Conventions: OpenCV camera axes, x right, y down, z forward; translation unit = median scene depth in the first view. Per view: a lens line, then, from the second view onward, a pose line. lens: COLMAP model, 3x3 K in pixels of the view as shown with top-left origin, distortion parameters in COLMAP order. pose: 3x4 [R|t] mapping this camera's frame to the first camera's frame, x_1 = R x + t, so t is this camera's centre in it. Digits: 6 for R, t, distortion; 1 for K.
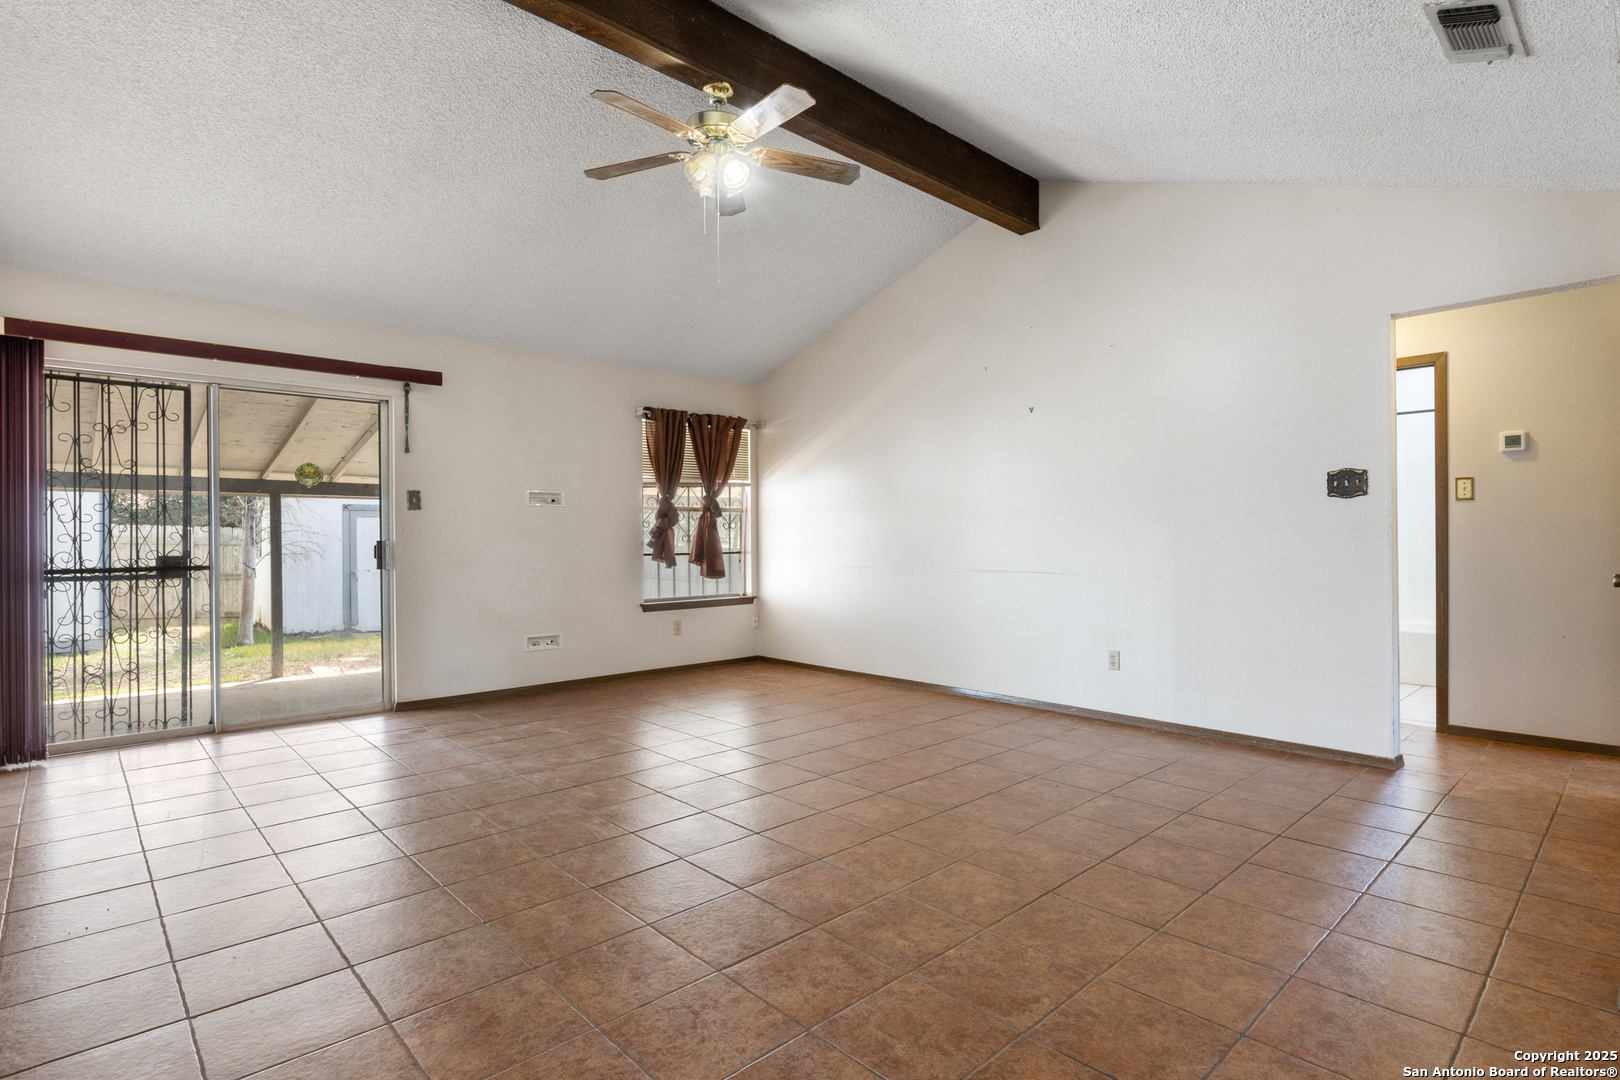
lens RADIAL K [[808.9, 0, 809.1], [0, 808.9, 546.2], [0, 0, 1]] dist [0.000157, 0.000208]
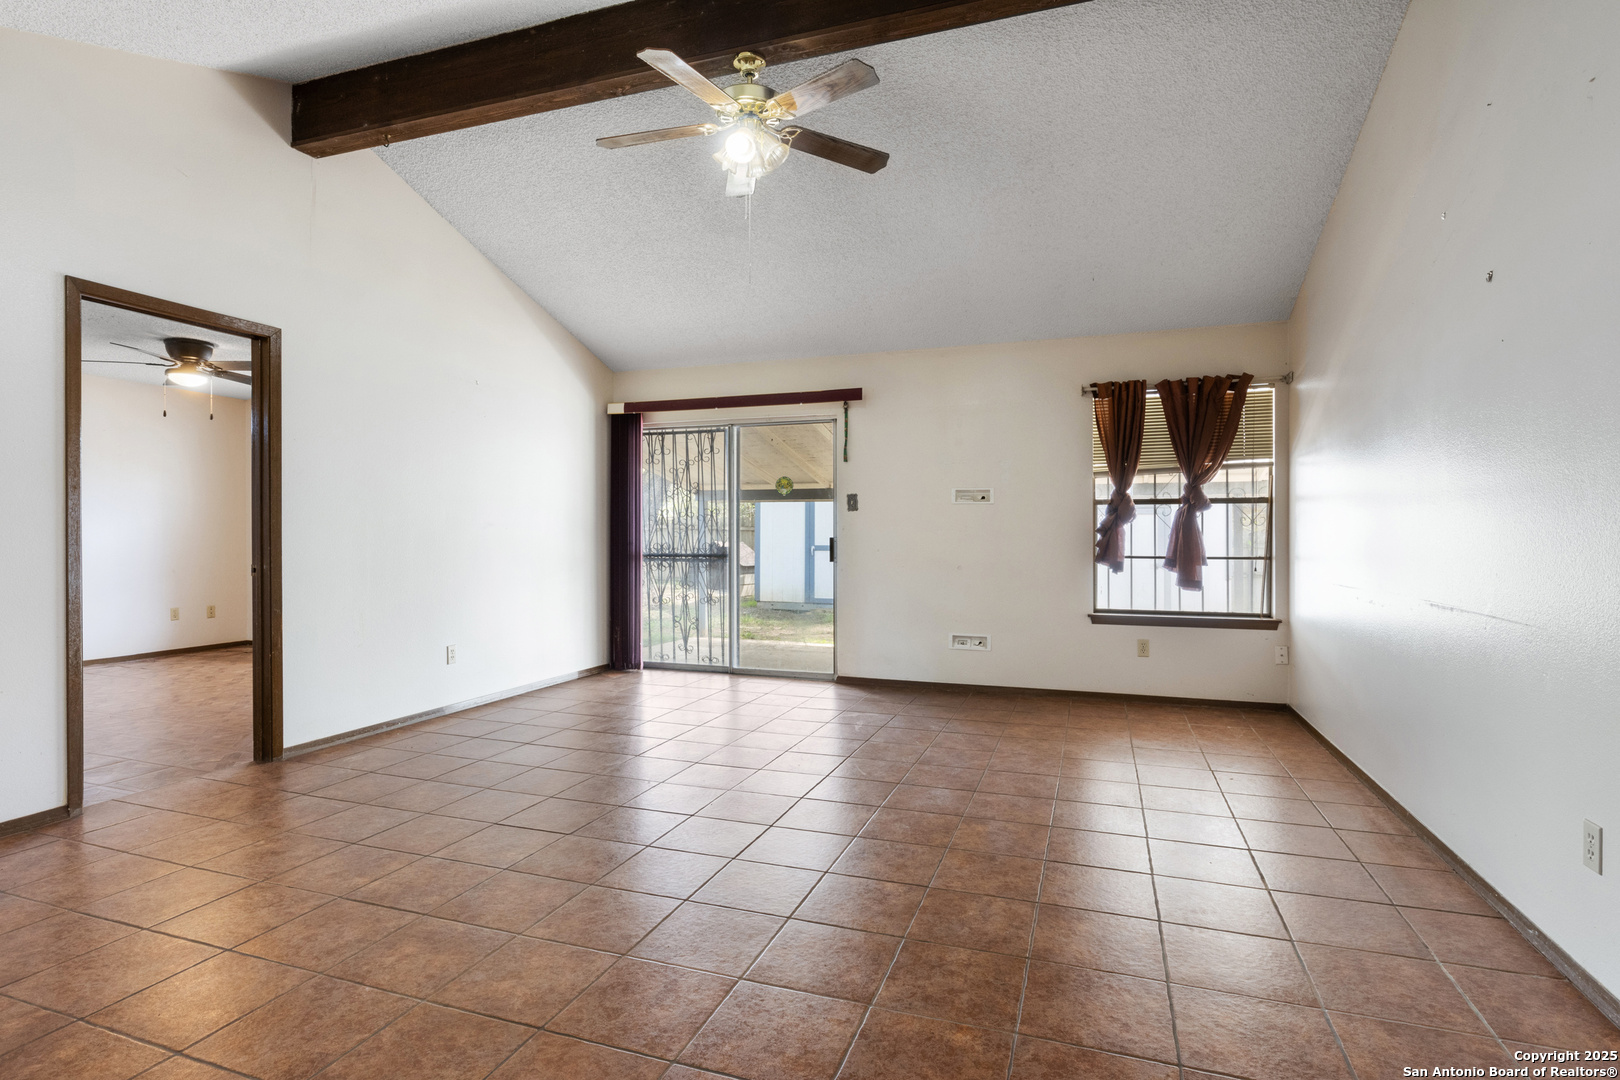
lens RADIAL K [[808.9, 0, 811.9], [0, 808.9, 527.5], [0, 0, 1]] dist [0.000157, 0.000208]
pose [[0.462685, -0.000717, -0.886523, 0.453212], [-0.014576, 0.999858, -0.008416, -0.009111], [0.886403, 0.016816, 0.462609, 0.373789]]
